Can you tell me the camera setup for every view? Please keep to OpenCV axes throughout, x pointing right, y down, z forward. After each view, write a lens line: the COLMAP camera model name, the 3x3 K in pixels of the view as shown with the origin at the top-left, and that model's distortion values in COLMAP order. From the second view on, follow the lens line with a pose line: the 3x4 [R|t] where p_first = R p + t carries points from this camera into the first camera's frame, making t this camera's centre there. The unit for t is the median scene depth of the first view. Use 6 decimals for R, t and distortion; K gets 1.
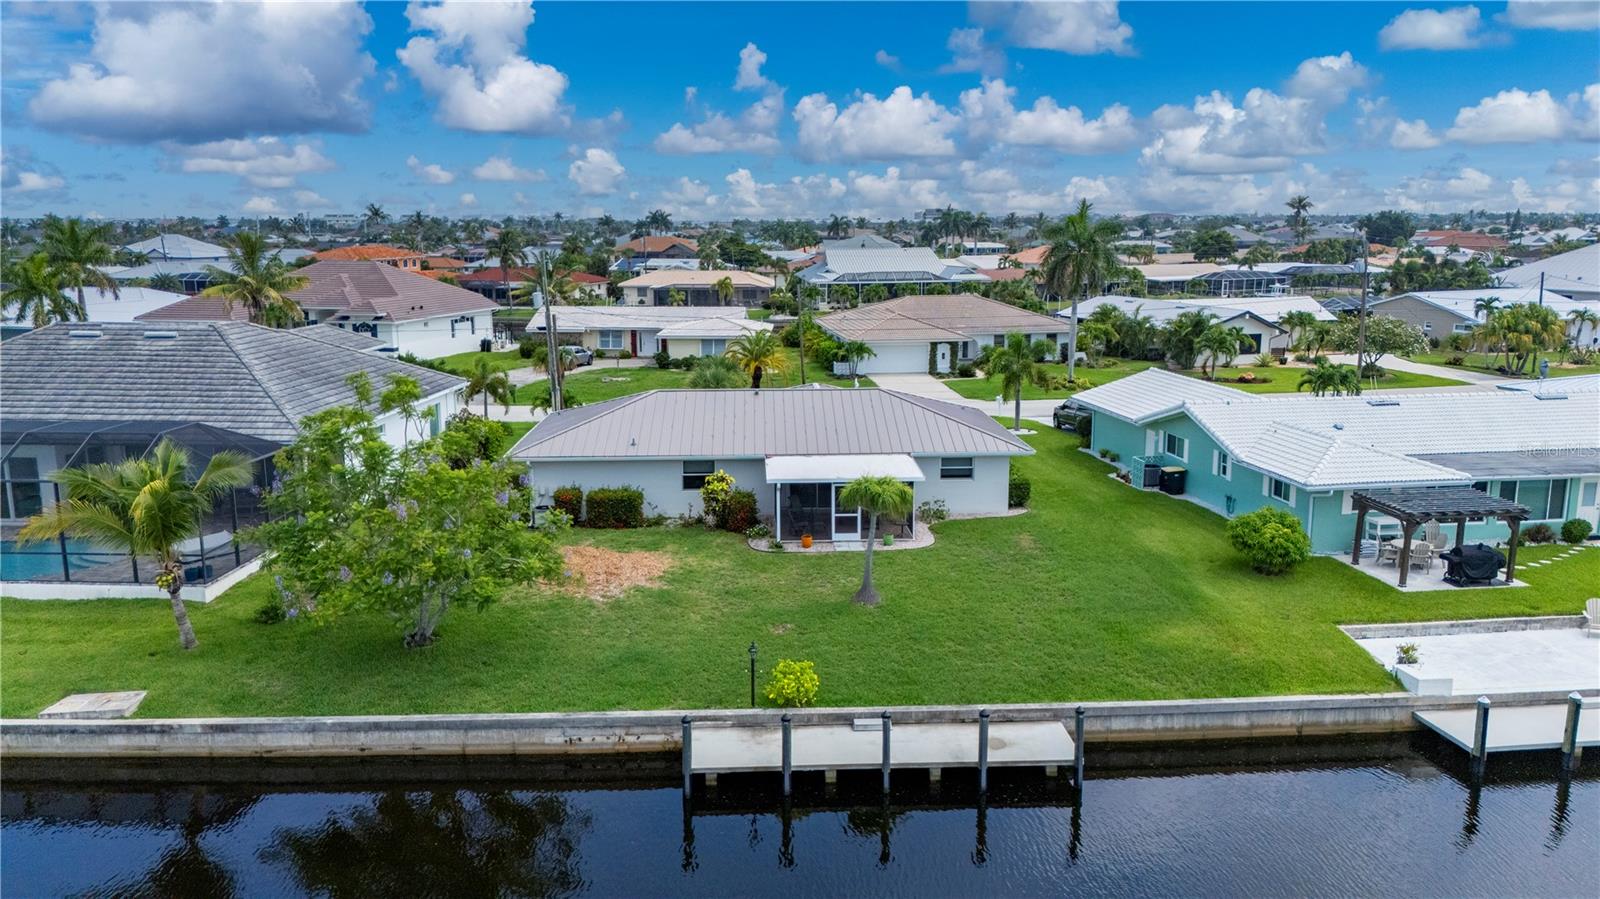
lens RADIAL K [[1174.6, 0, 798.3], [0, 1174.6, 454.6], [0, 0, 1]] dist [0.059012, -0.040467]
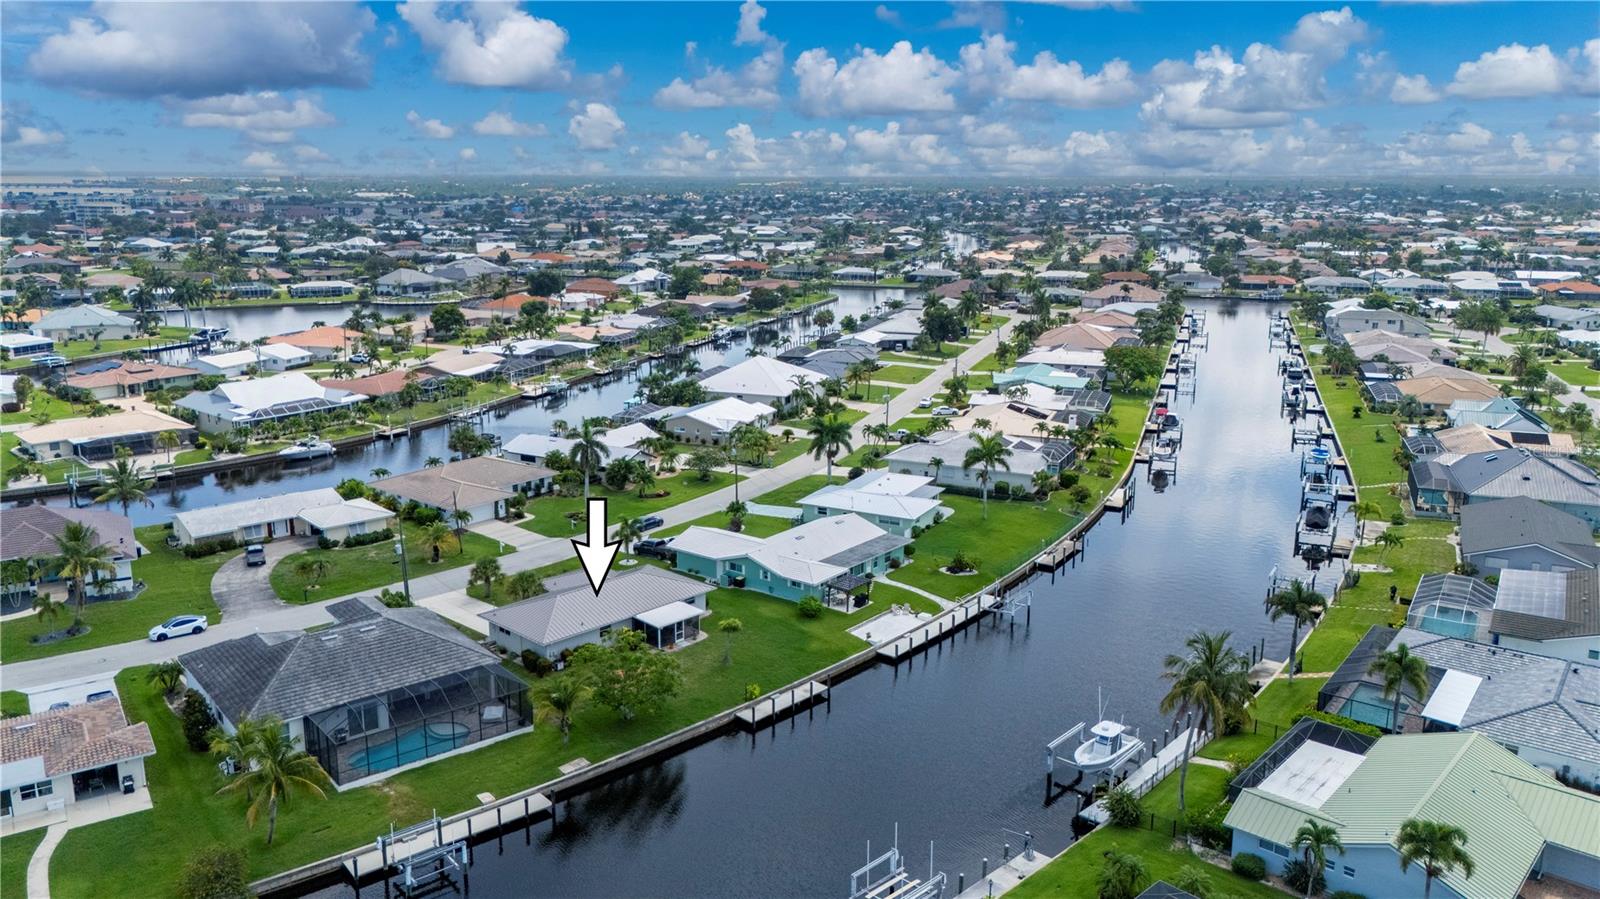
lens RADIAL K [[1174.6, 0, 805.6], [0, 1174.6, 457.8], [0, 0, 1]] dist [0.059012, -0.040467]
pose [[0.725974, -0.154908, 0.670049, -1.705641], [0.129427, 0.987667, 0.088109, -0.619497], [-0.675433, 0.022758, 0.737070, -1.332383]]
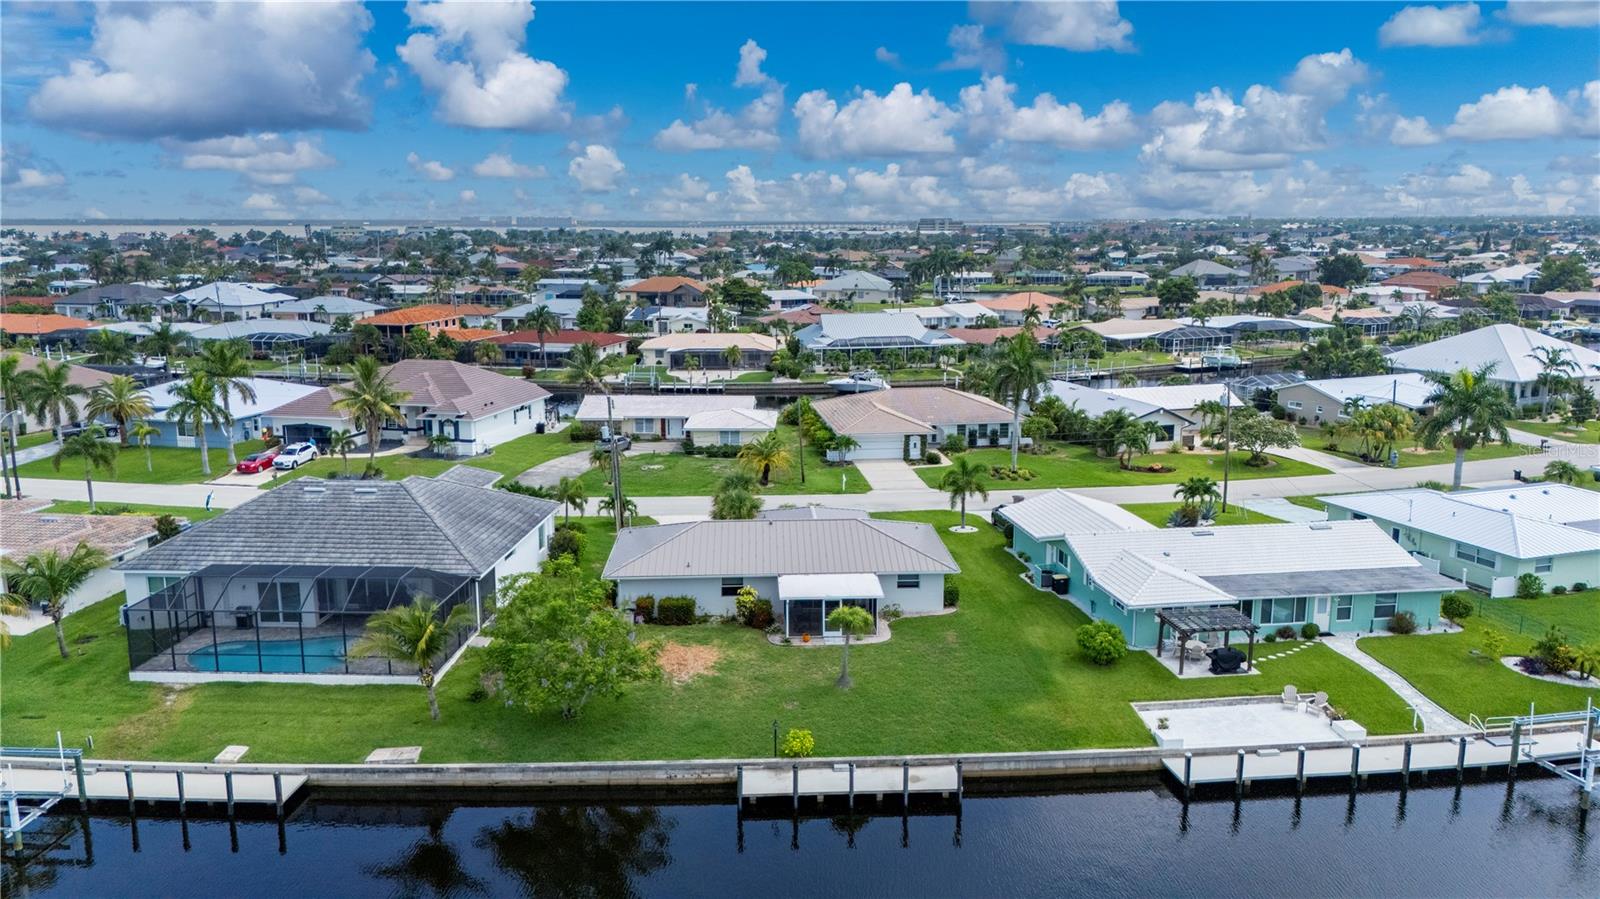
lens RADIAL K [[1174.6, 0, 799.0], [0, 1174.6, 440.5], [0, 0, 1]] dist [0.059012, -0.040467]
pose [[0.999995, 0.000145, 0.003244, -0.008111], [-0.000108, 0.999933, -0.011542, -0.189467], [-0.003246, 0.011541, 0.999928, -0.603979]]
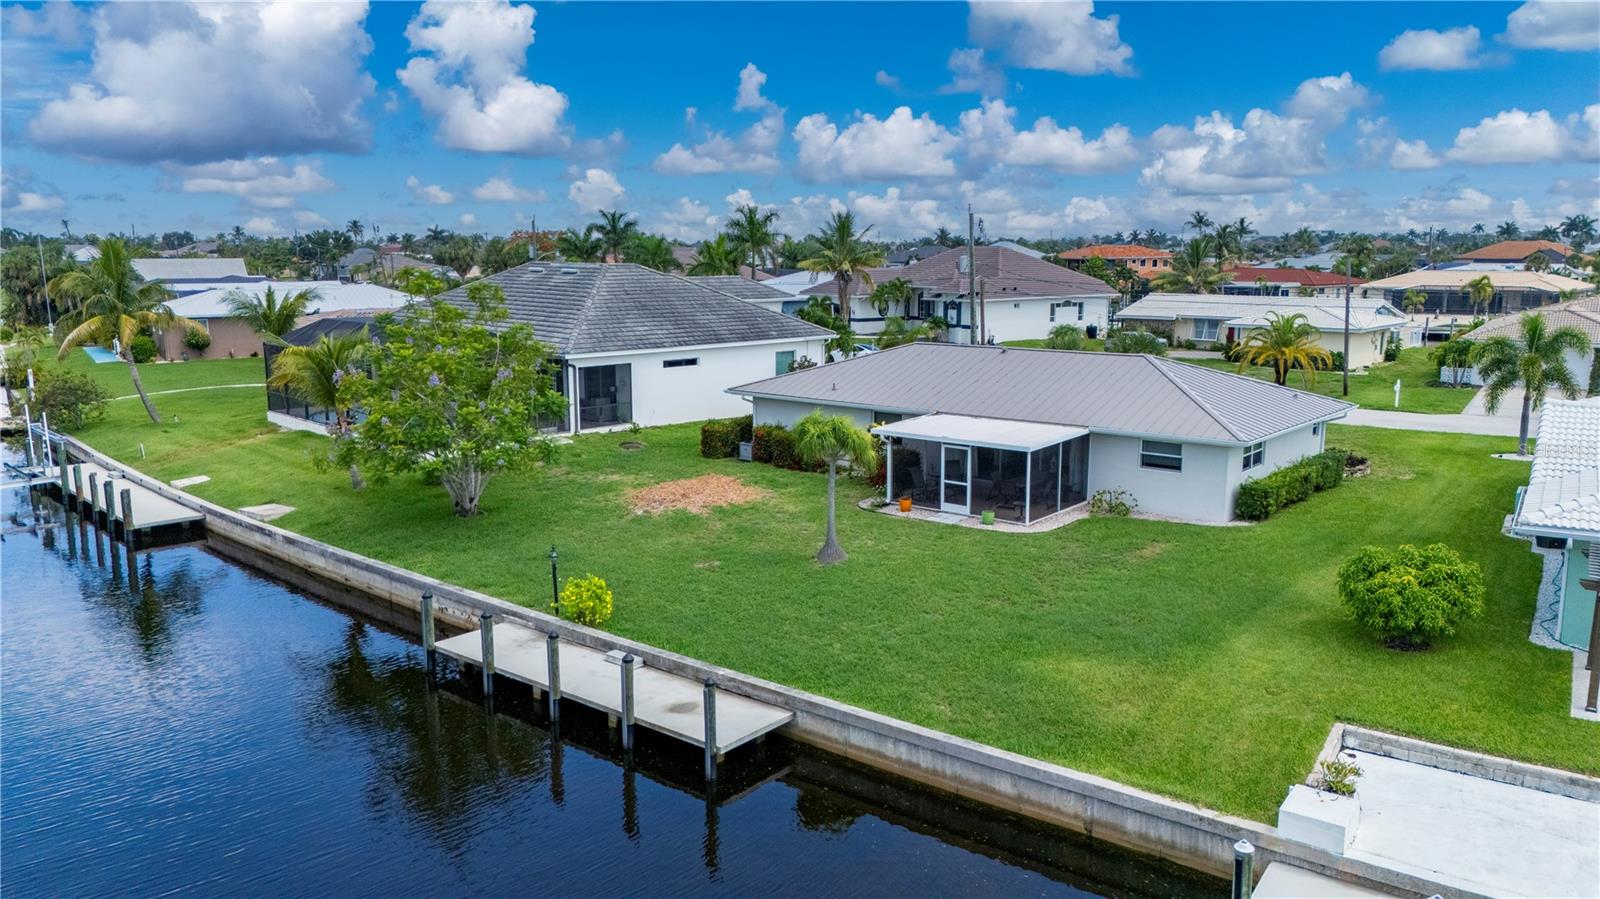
lens RADIAL K [[1174.6, 0, 790.5], [0, 1174.6, 457.4], [0, 0, 1]] dist [0.059012, -0.040467]
pose [[0.737631, 0.120451, -0.664373, 0.608594], [-0.129688, 0.990913, 0.035665, 0.021391], [0.662632, 0.059854, 0.746550, 0.326712]]
